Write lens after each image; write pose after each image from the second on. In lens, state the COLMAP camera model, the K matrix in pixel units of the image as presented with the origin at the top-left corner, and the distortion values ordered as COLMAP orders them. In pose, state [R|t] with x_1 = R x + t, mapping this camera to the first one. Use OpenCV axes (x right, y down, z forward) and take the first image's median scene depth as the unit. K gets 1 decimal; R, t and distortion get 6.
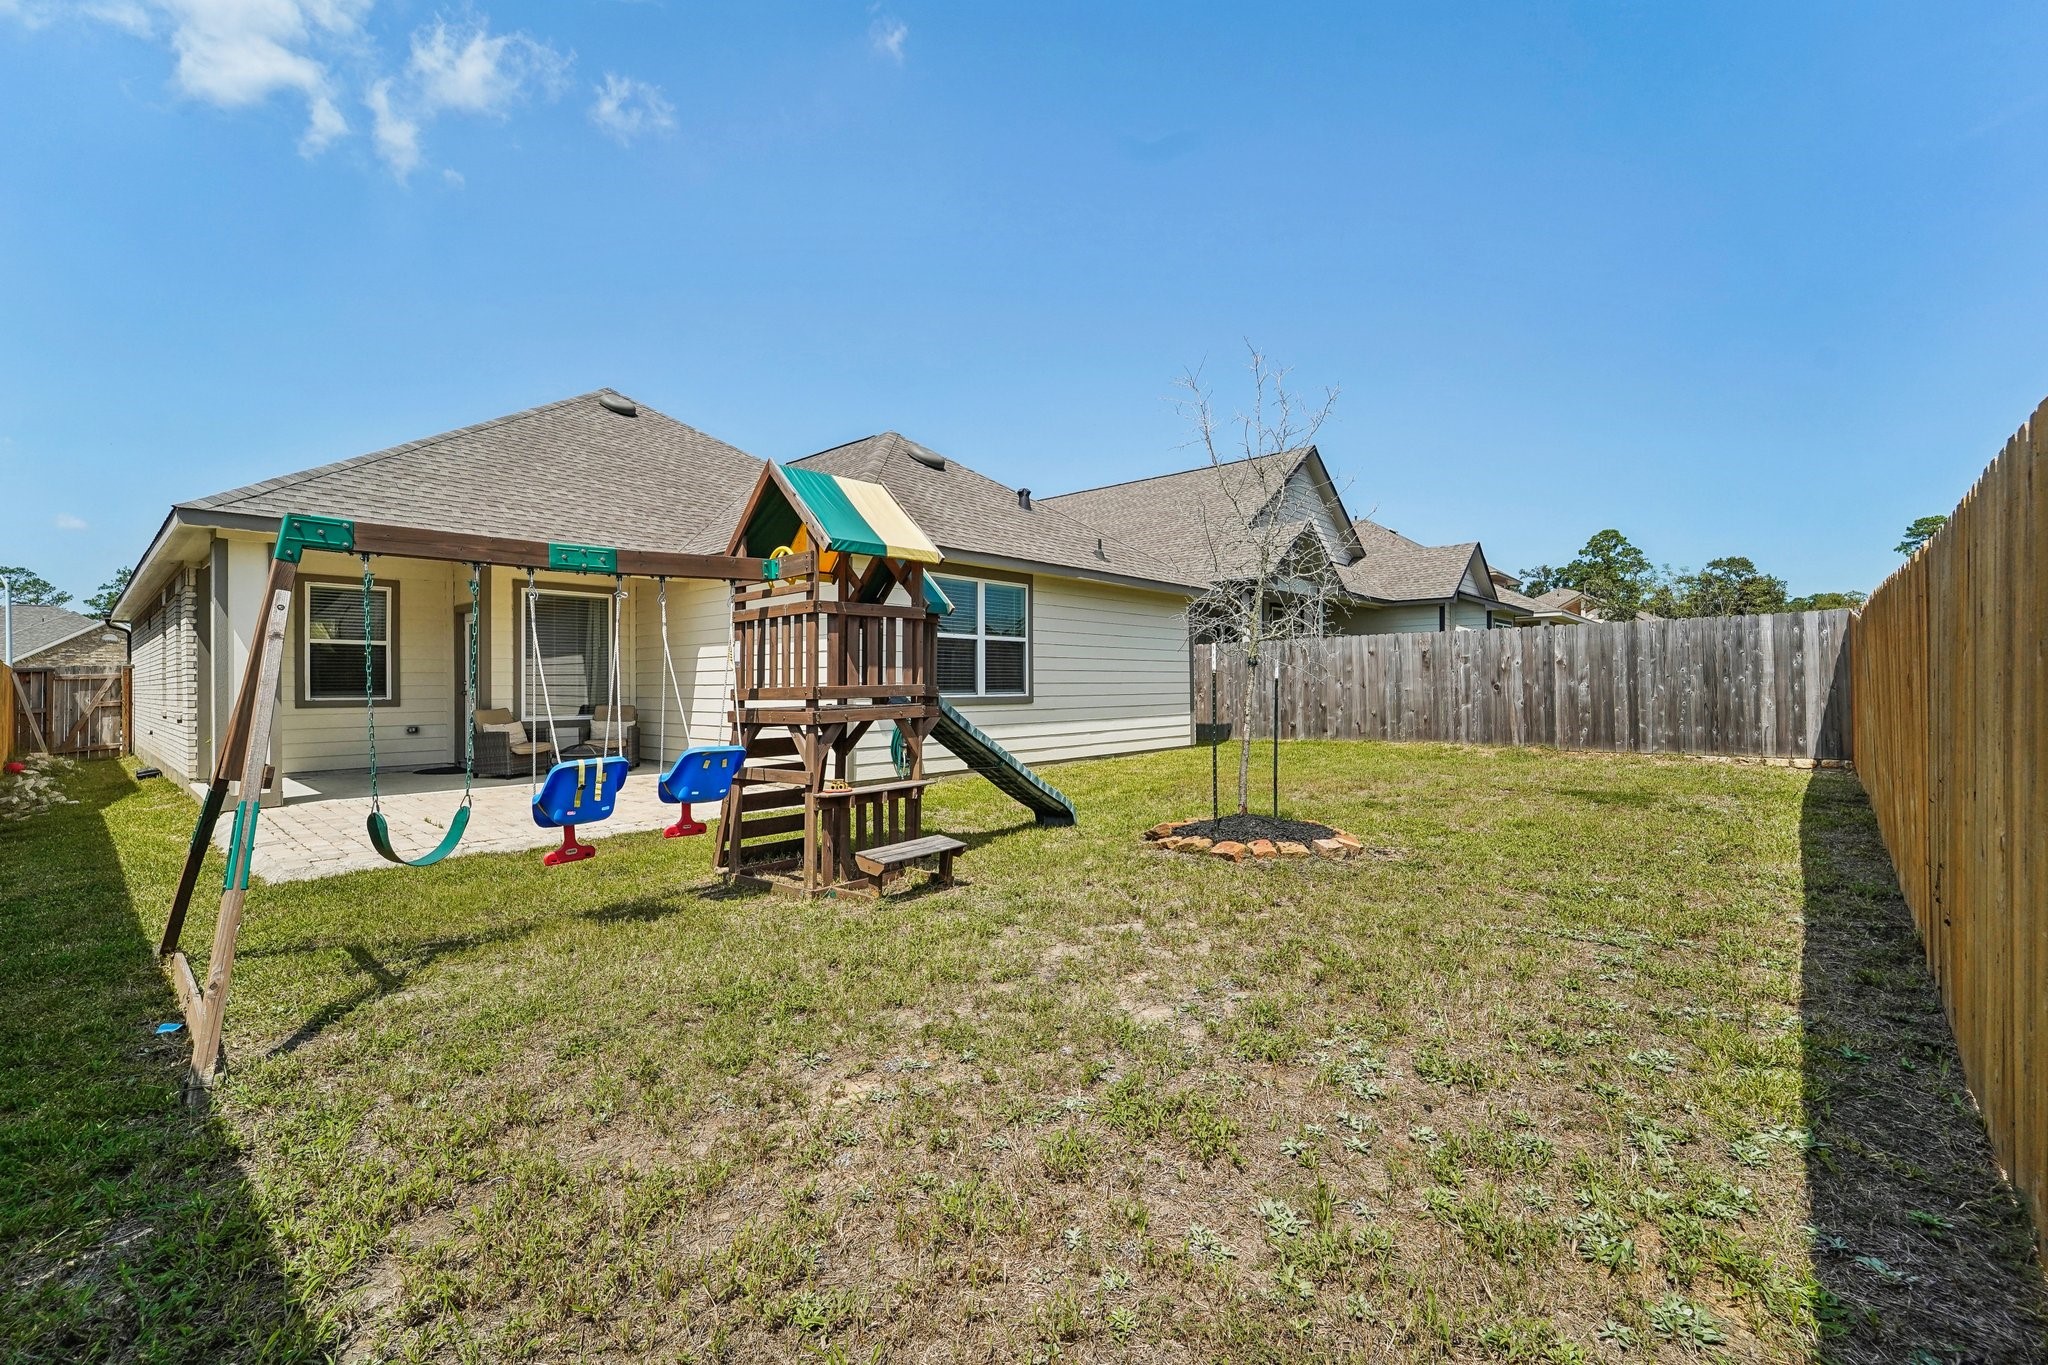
lens RADIAL K [[849.9, 0, 1024.0], [0, 849.9, 682.5], [0, 0, 1]] dist [0.001346, -0.001222]
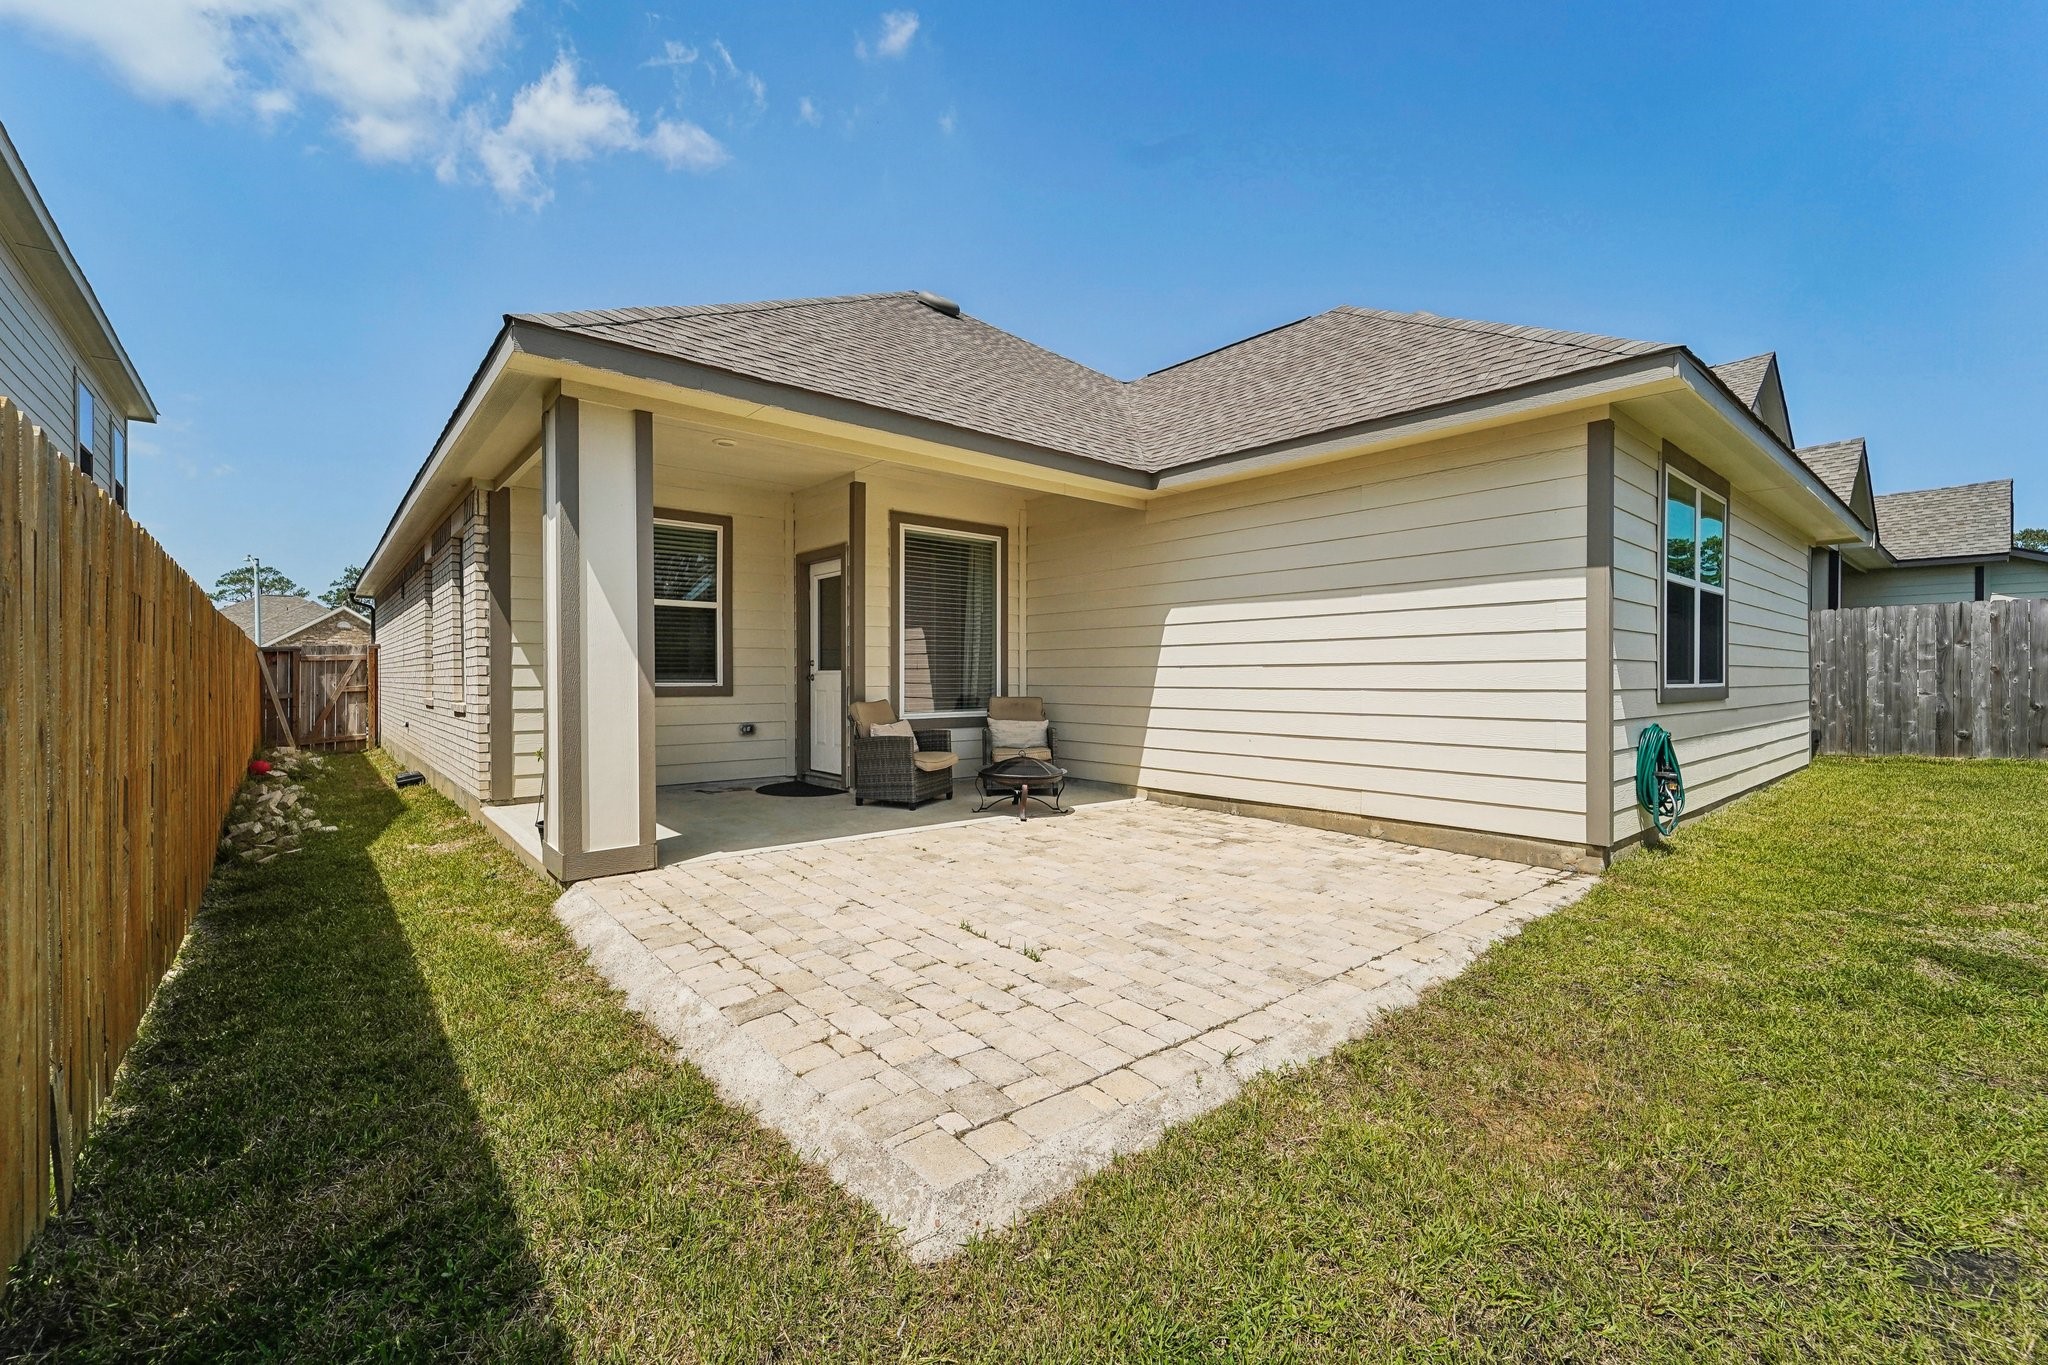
lens RADIAL K [[849.9, 0, 1024.0], [0, 849.9, 682.5], [0, 0, 1]] dist [0.001346, -0.001222]
pose [[0.989803, 0.006267, -0.142305, -0.391381], [-0.004739, 0.999927, 0.011077, 0.008191], [0.142364, -0.010290, 0.989761, 0.335517]]
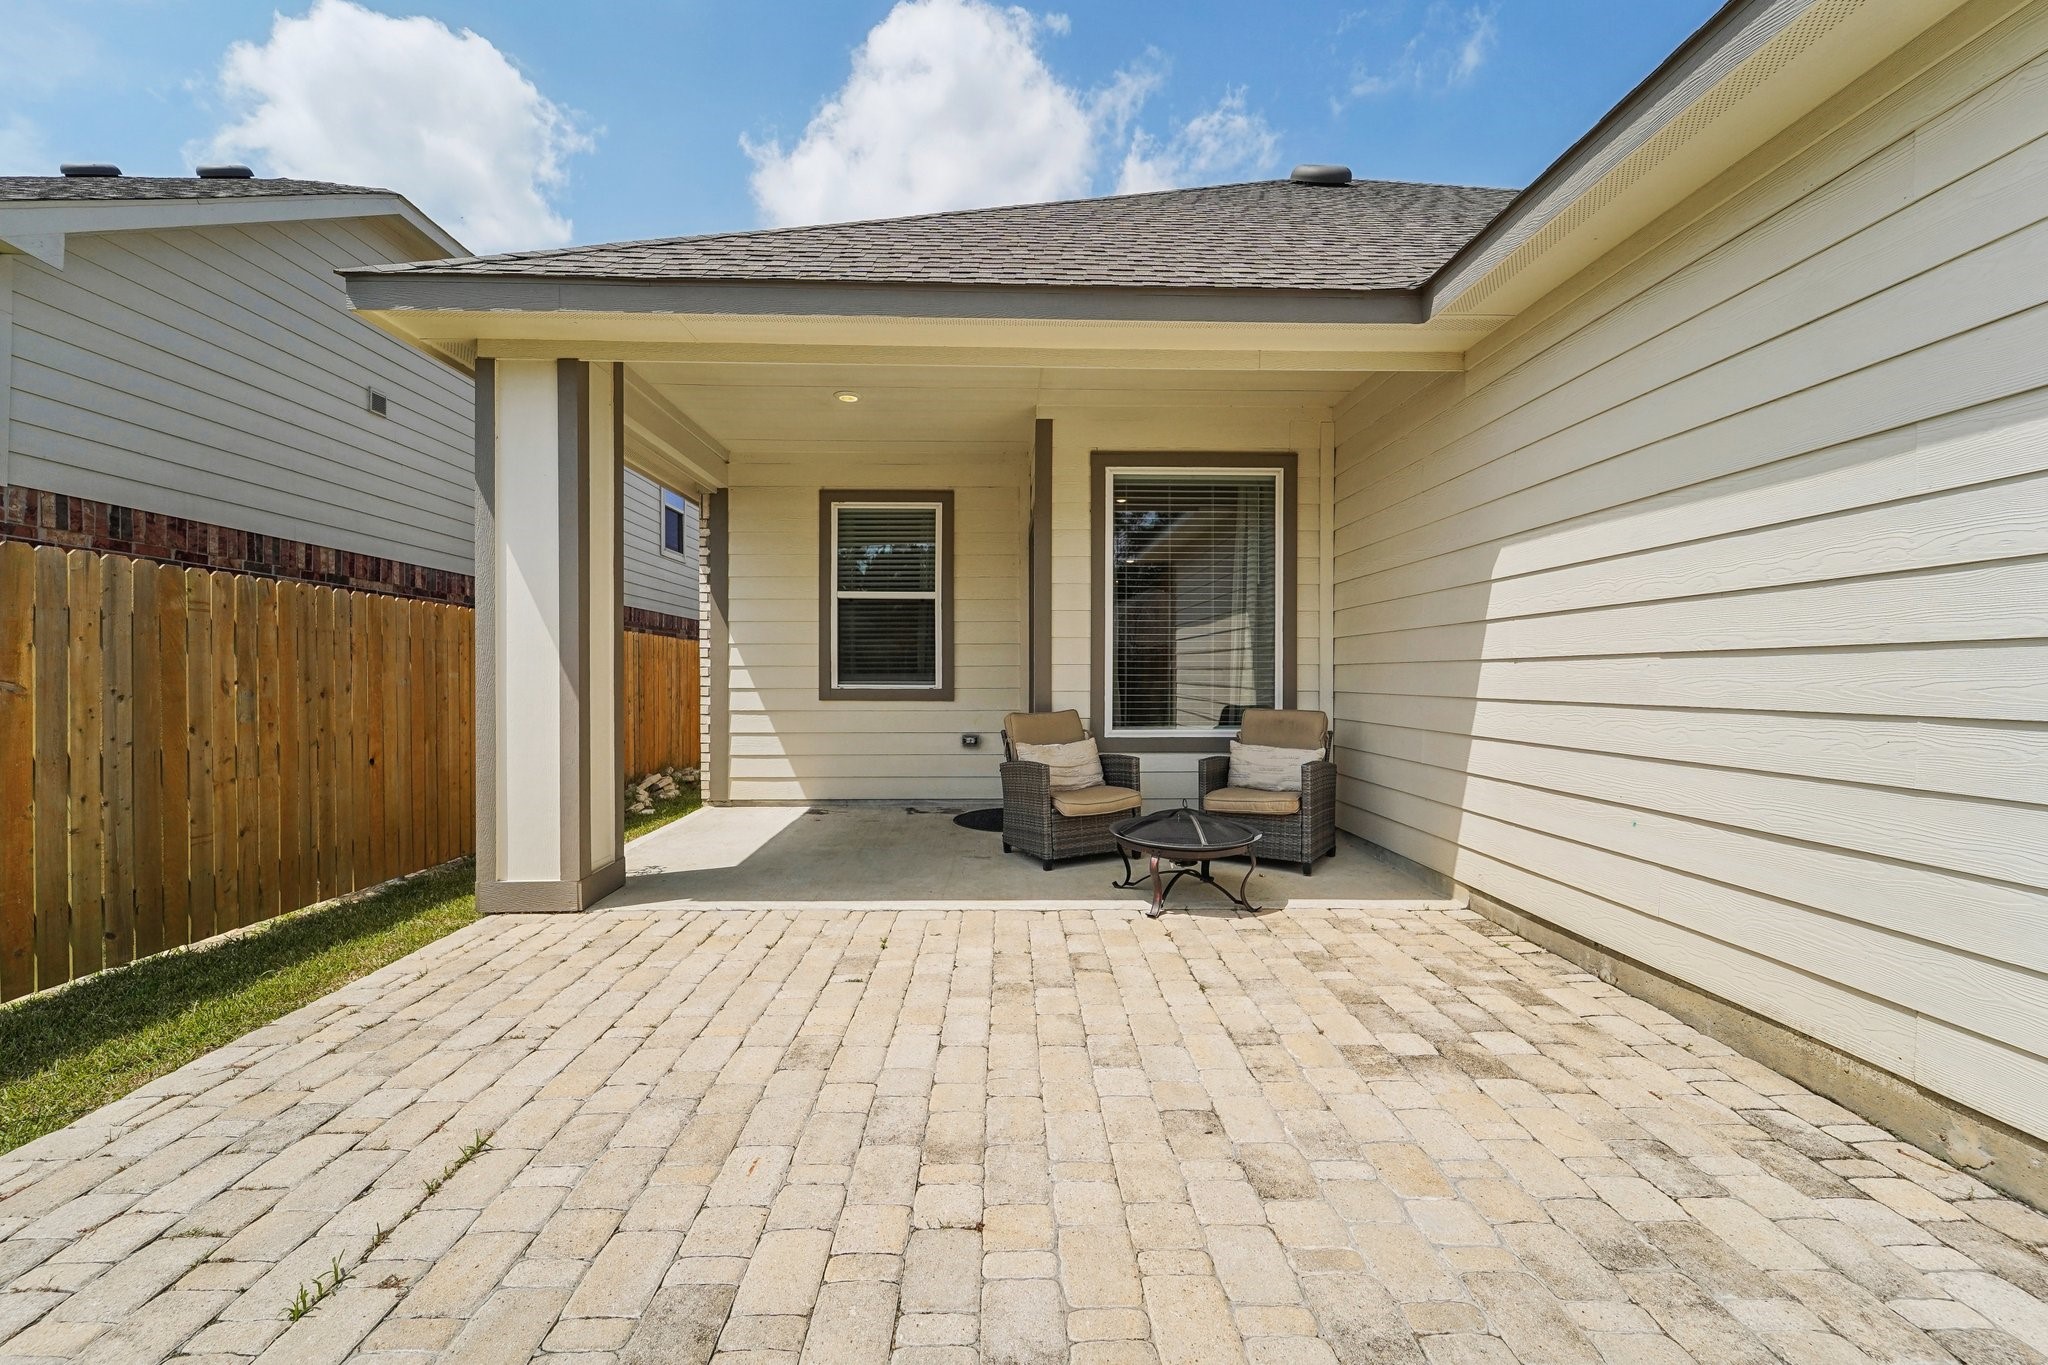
lens RADIAL K [[857.4, 0, 1016.3], [0, 857.4, 676.8], [0, 0, 1]] dist [0.003237, -0.000945]
pose [[0.675368, 0.005747, -0.737458, -0.255820], [-0.001916, 0.999980, 0.006038, 0.007777], [0.737478, -0.002665, 0.675366, 0.617468]]
